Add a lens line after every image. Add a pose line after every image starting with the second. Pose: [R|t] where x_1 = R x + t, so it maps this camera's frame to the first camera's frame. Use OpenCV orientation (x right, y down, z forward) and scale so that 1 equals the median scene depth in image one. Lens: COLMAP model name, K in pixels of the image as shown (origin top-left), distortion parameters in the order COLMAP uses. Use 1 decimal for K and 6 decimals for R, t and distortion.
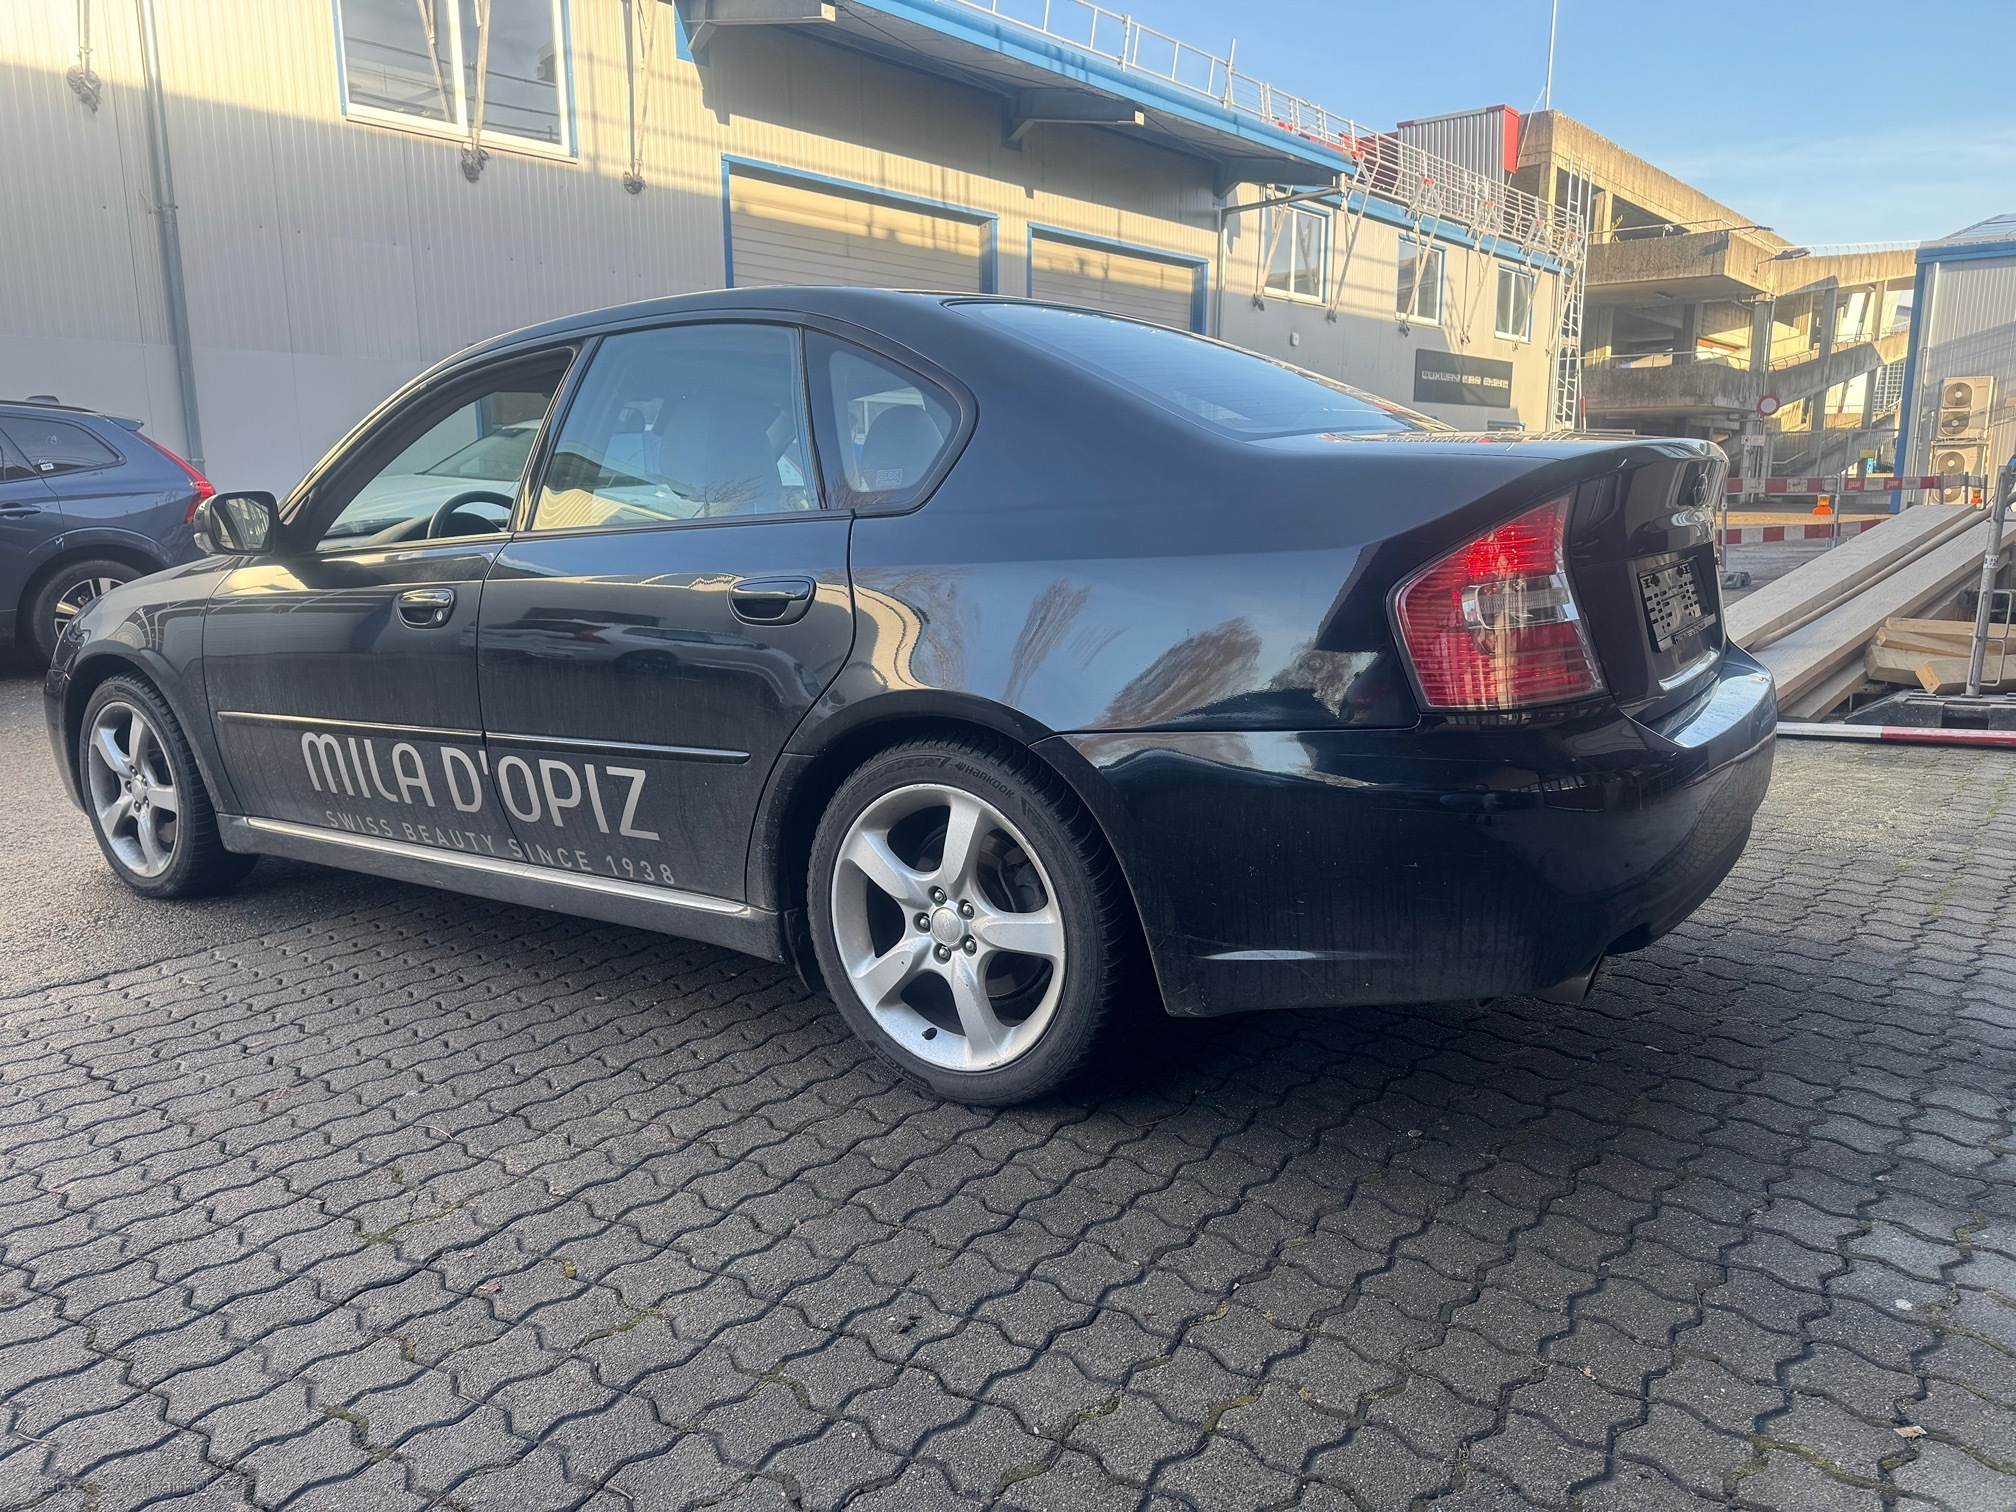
lens RADIAL K [[1263.6, 0, 1008.0], [0, 1263.6, 756.0], [0, 0, 1]] dist [0.052299, -0.093973]
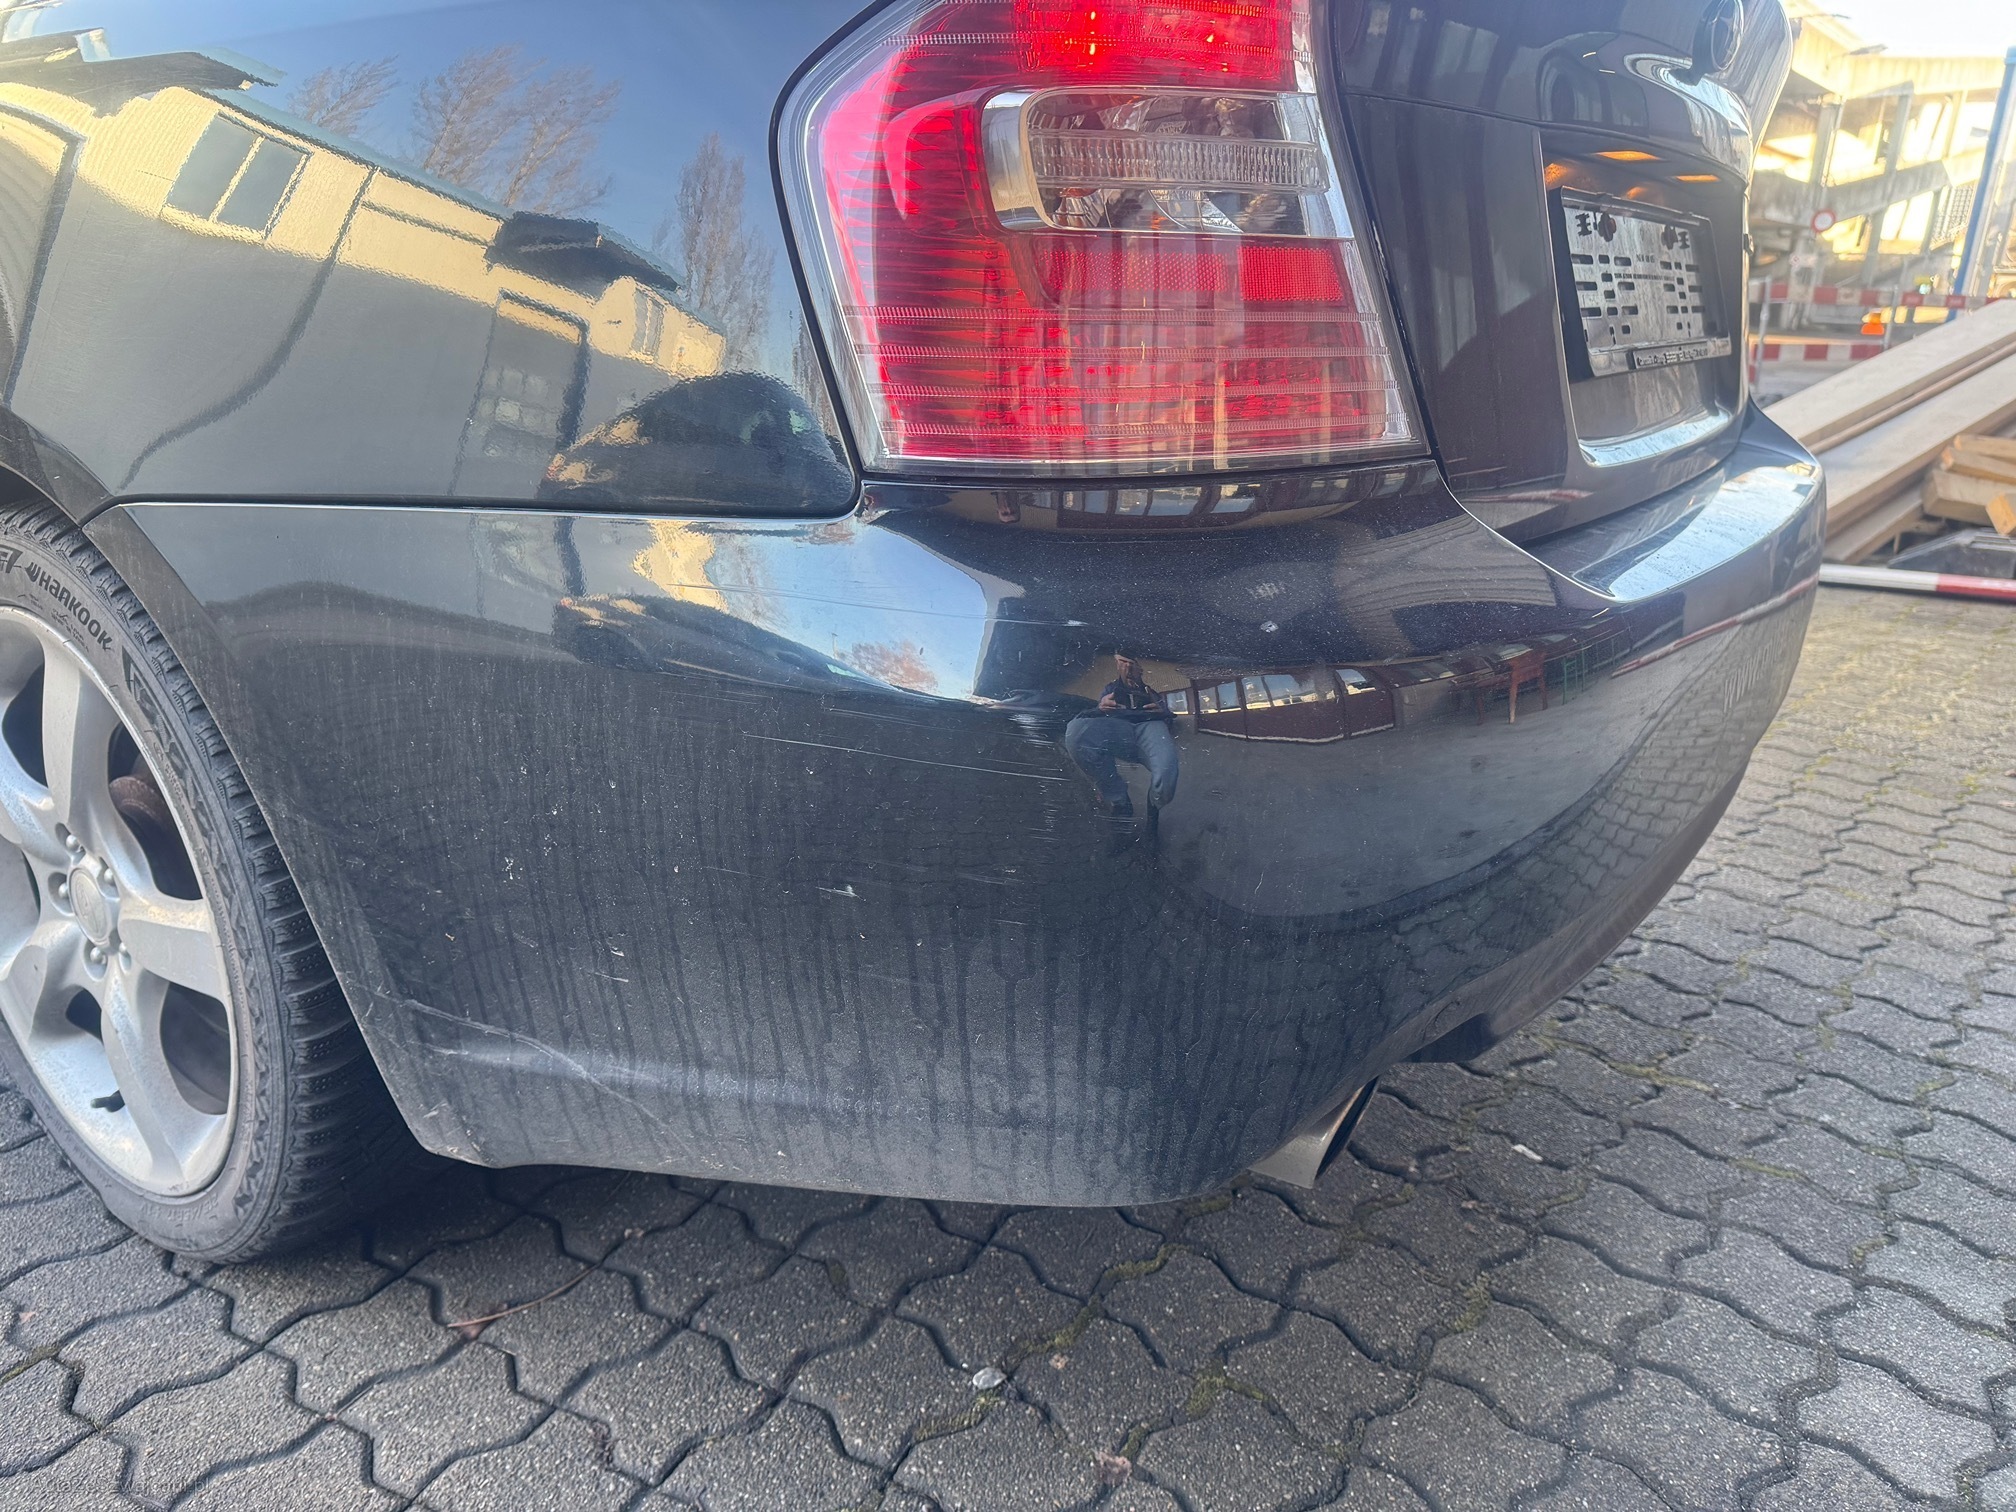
lens RADIAL K [[1354.7, 0, 1008.0], [0, 1354.7, 756.0], [0, 0, 1]] dist [0.025987, -0.055929]
pose [[0.998841, 0.038259, 0.029207, 0.238610], [-0.041870, 0.989940, 0.135150, -0.005046], [-0.023742, -0.136217, 0.990395, 0.412946]]
